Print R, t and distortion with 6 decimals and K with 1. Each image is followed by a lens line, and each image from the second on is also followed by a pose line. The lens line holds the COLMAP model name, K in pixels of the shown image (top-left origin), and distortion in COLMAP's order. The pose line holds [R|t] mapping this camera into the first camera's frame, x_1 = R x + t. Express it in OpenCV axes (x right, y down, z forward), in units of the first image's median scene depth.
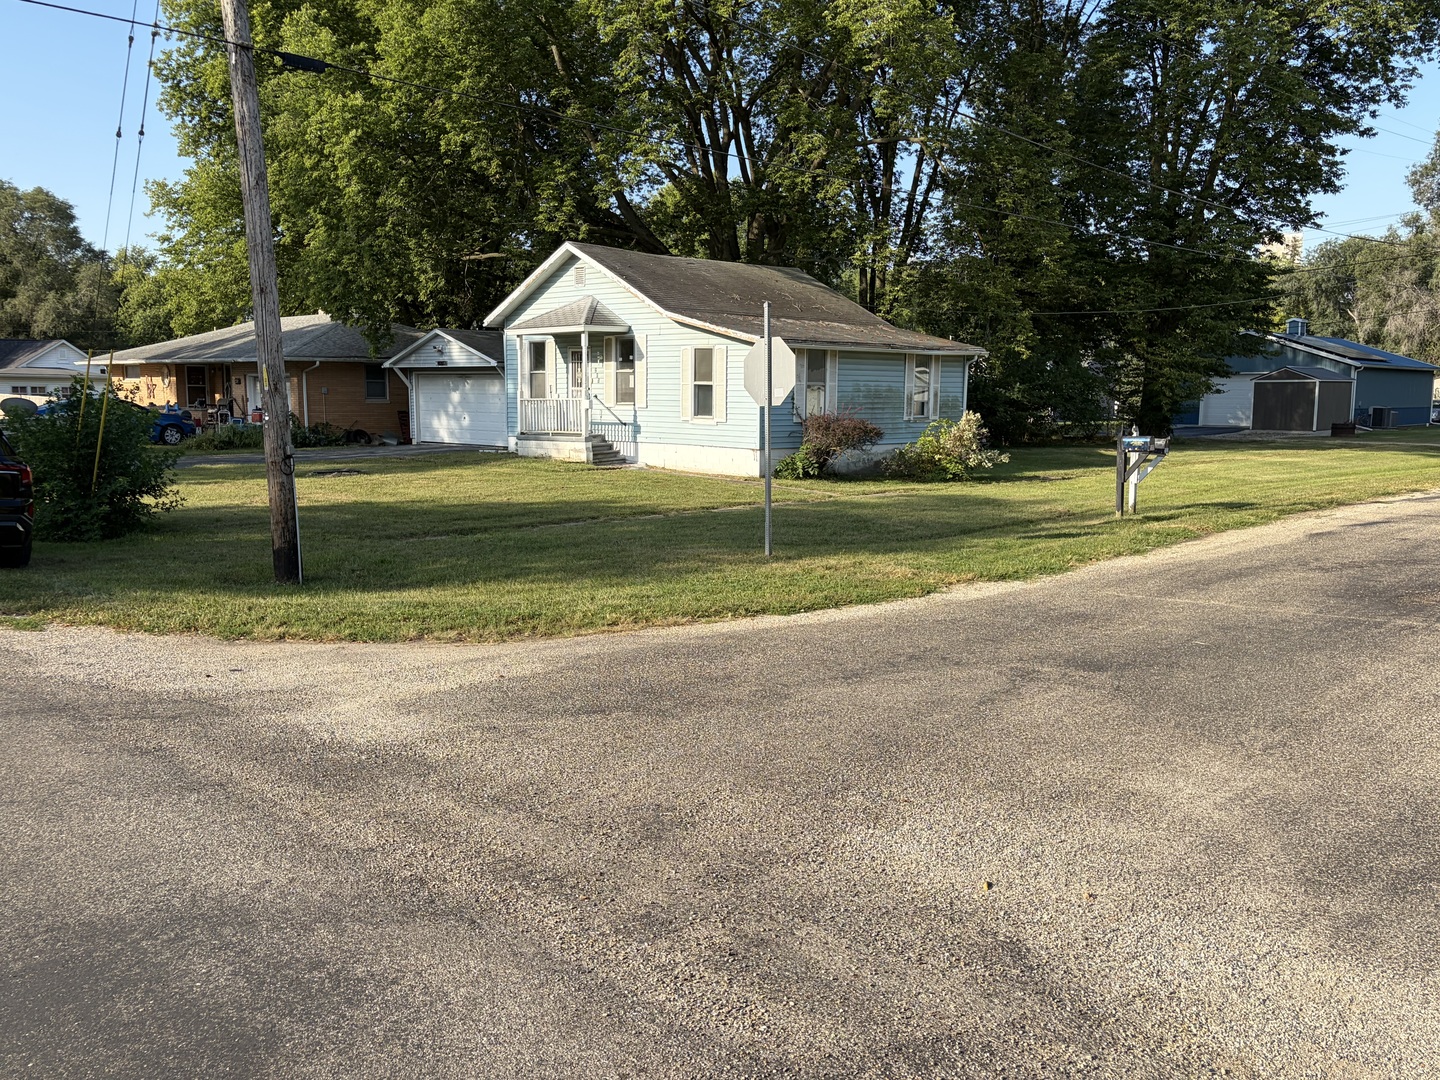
lens RADIAL K [[1208.6, 0, 734.3], [0, 1208.6, 573.4], [0, 0, 1]] dist [0.043273, -0.055877]
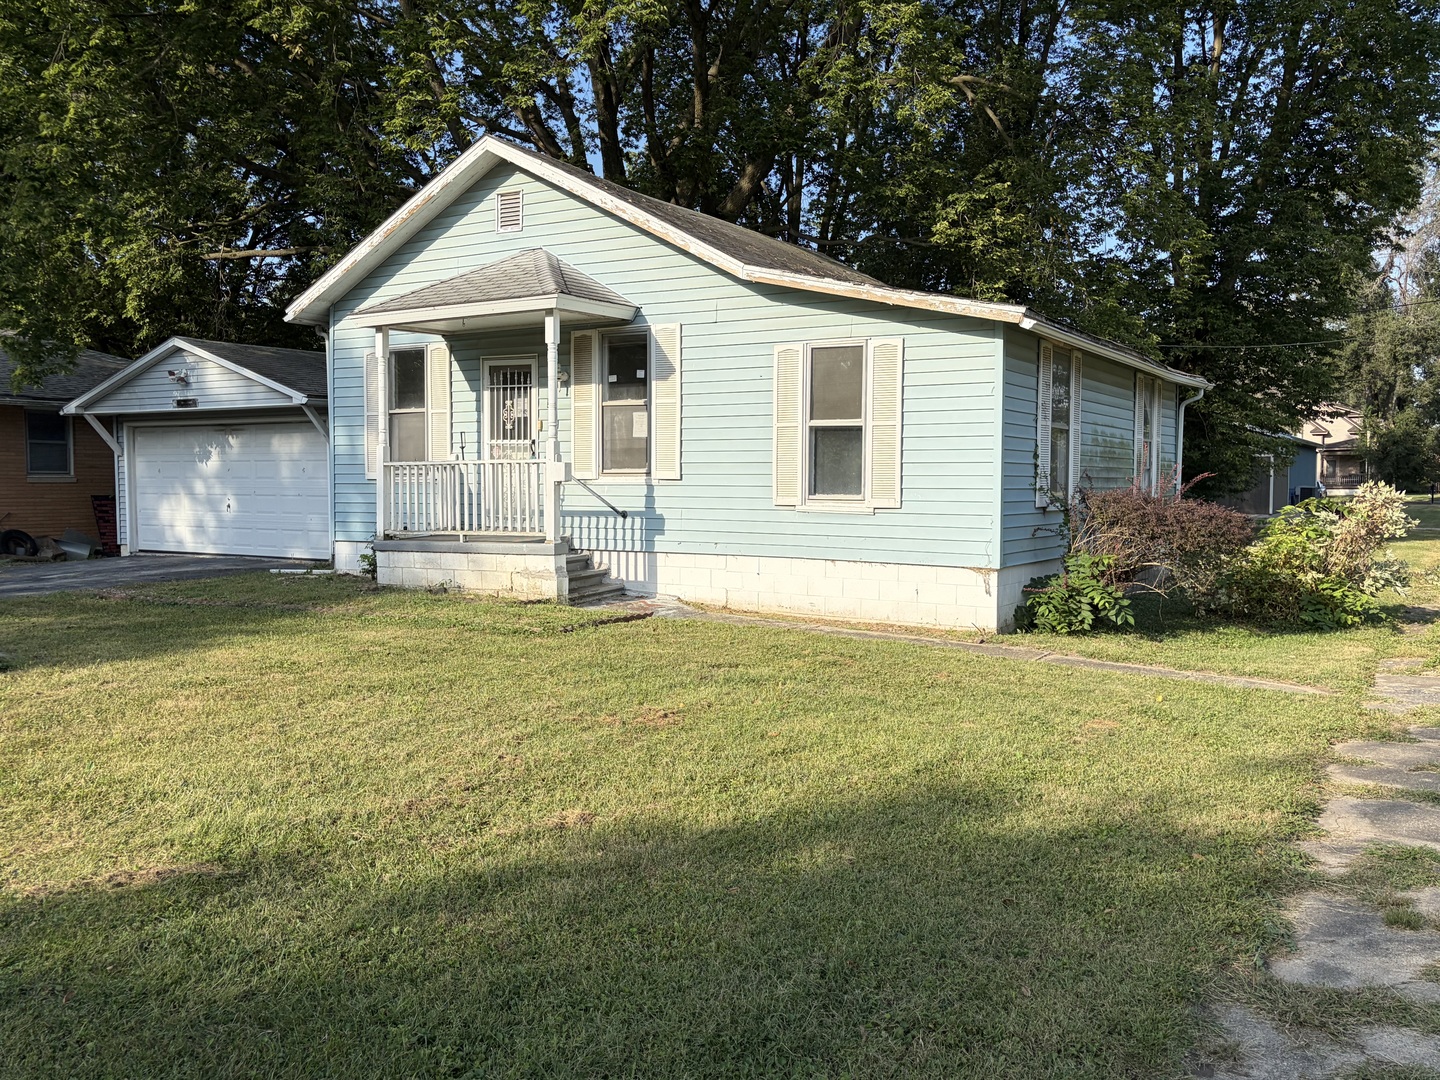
lens RADIAL K [[1208.6, 0, 722.8], [0, 1208.6, 561.6], [0, 0, 1]] dist [0.043273, -0.055877]
pose [[0.976965, -0.018976, 0.212553, -0.150850], [0.035907, 0.996455, -0.076080, -0.066935], [-0.210356, 0.081959, 0.974183, 0.526886]]
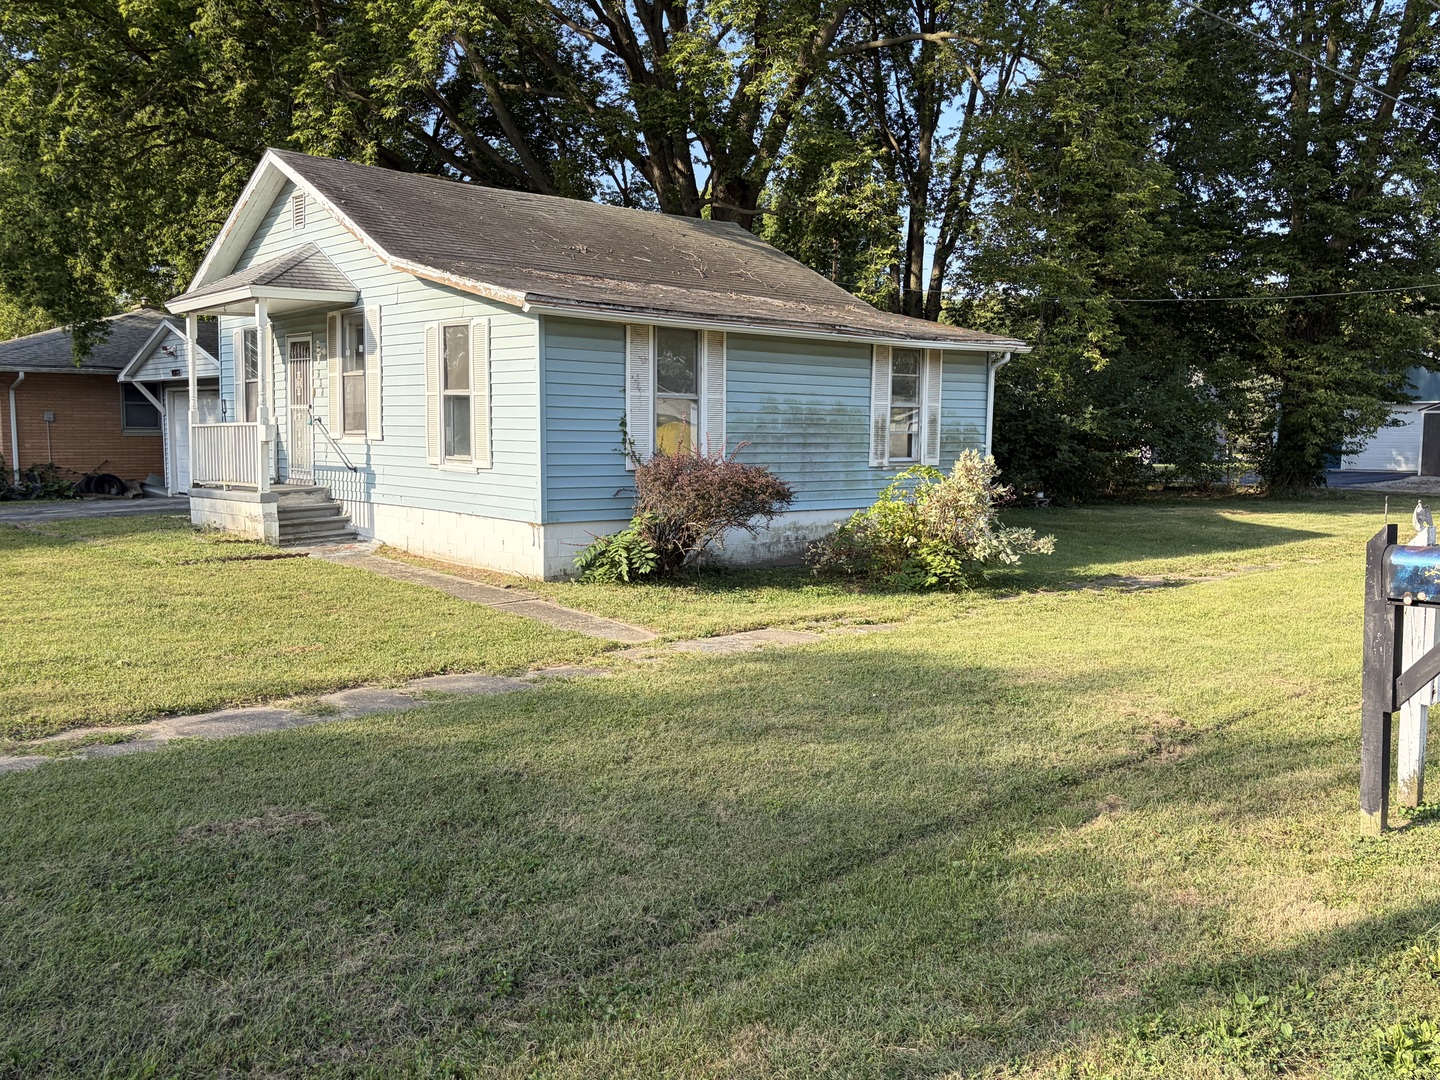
lens RADIAL K [[1208.6, 0, 749.1], [0, 1208.6, 557.6], [0, 0, 1]] dist [0.043273, -0.055877]
pose [[0.997902, 0.009887, -0.063985, 0.122269], [-0.012793, 0.998898, -0.045154, -0.060029], [0.063469, 0.045877, 0.996929, 0.455651]]
